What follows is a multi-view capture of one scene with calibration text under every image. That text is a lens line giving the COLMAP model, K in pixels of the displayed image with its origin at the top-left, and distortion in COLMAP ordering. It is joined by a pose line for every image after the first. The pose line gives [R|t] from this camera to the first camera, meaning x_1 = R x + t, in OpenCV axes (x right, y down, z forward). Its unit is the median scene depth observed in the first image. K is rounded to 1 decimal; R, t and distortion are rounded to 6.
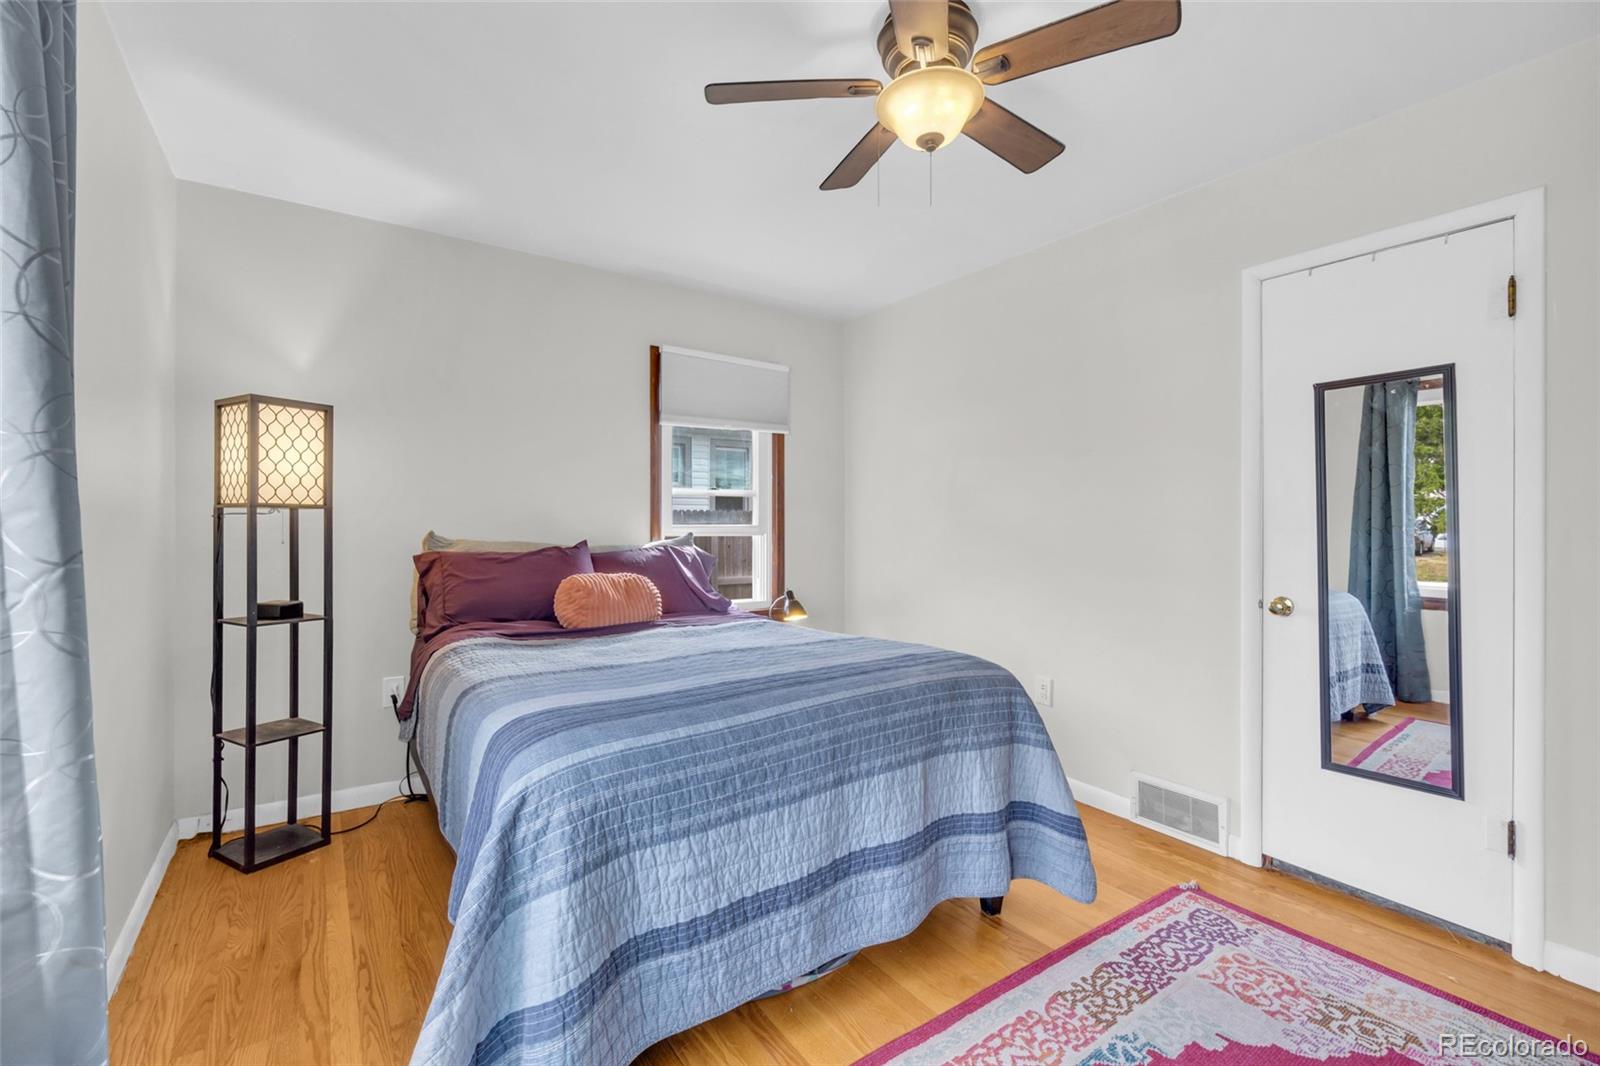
lens RADIAL K [[695.6, 0, 791.8], [0, 695.6, 528.0], [0, 0, 1]] dist [-0.008277, 0.002892]
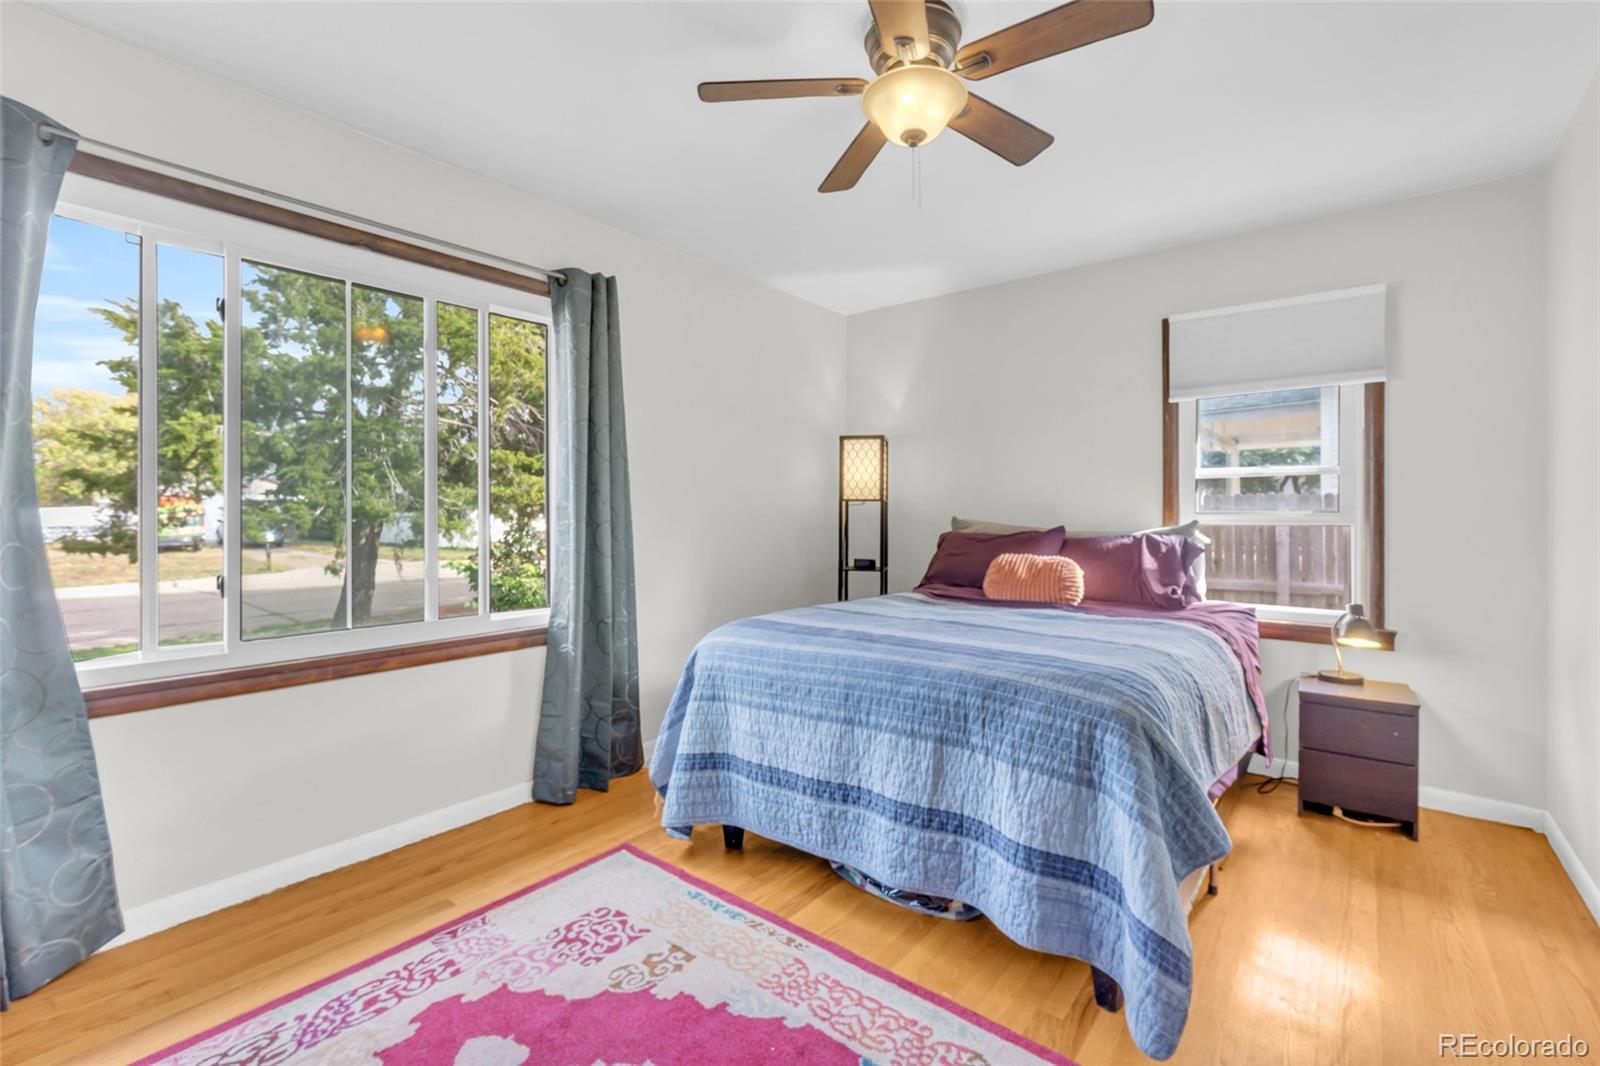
lens RADIAL K [[695.6, 0, 787.6], [0, 695.6, 519.8], [0, 0, 1]] dist [-0.008277, 0.002892]
pose [[0.272486, 0.009374, -0.962114, 1.160855], [-0.007418, 0.999943, 0.007642, 0.005986], [0.962131, 0.005054, 0.272540, 0.547522]]
